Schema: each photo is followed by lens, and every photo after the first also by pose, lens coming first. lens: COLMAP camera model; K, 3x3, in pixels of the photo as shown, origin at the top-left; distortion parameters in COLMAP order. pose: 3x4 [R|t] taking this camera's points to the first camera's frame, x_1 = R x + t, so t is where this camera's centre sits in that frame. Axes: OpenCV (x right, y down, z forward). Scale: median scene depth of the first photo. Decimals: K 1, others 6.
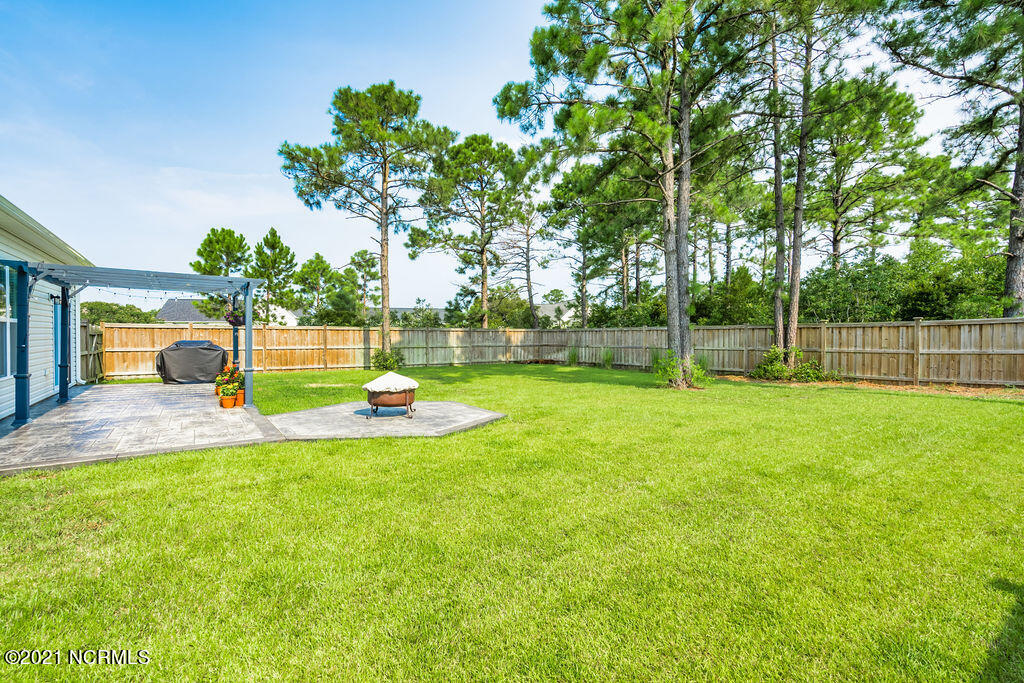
lens RADIAL K [[468.3, 0, 512.0], [0, 468.3, 341.5], [0, 0, 1]] dist [0.000846, -0.000006]
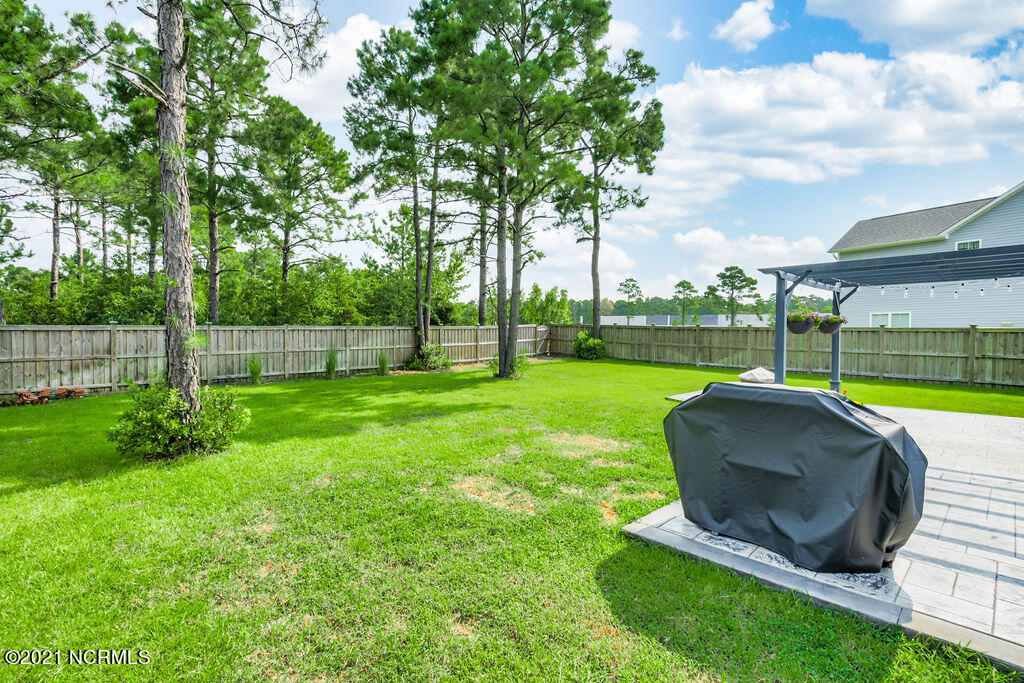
lens RADIAL K [[468.3, 0, 512.0], [0, 468.3, 341.5], [0, 0, 1]] dist [0.000846, -0.000006]
pose [[-0.154290, -0.018620, 0.987850, -0.660291], [0.018029, 0.999603, 0.021658, -0.017229], [-0.987861, 0.021152, -0.153893, 0.855352]]
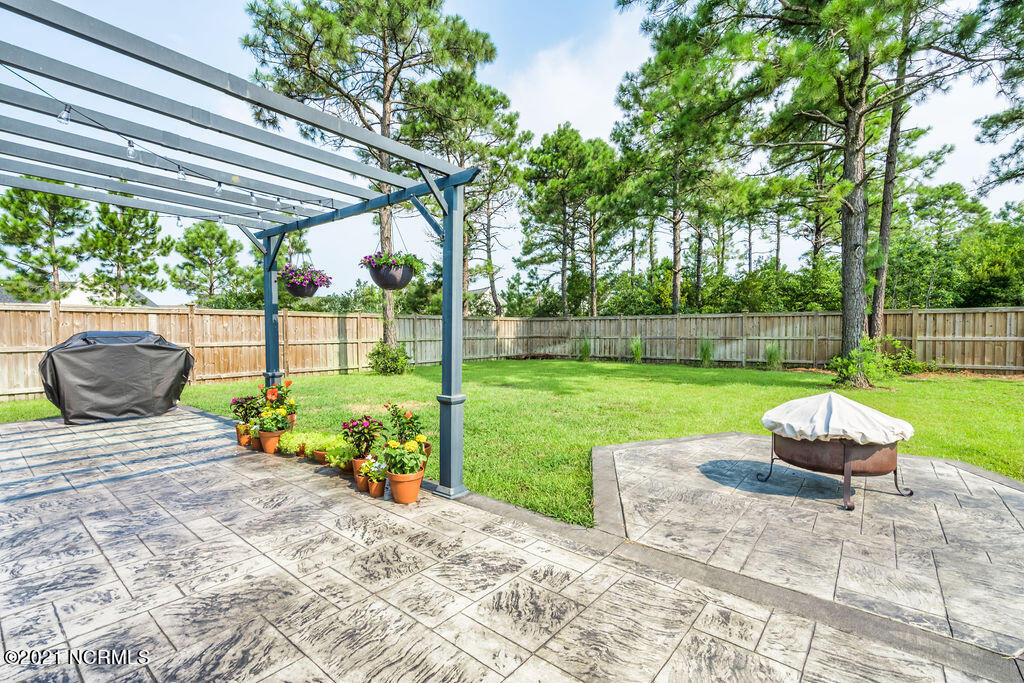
lens RADIAL K [[468.3, 0, 512.0], [0, 468.3, 341.5], [0, 0, 1]] dist [0.000846, -0.000006]
pose [[0.960119, -0.012371, 0.279319, -0.296720], [0.007875, 0.999821, 0.017210, 0.001922], [-0.279482, -0.014324, 0.960044, 0.288600]]
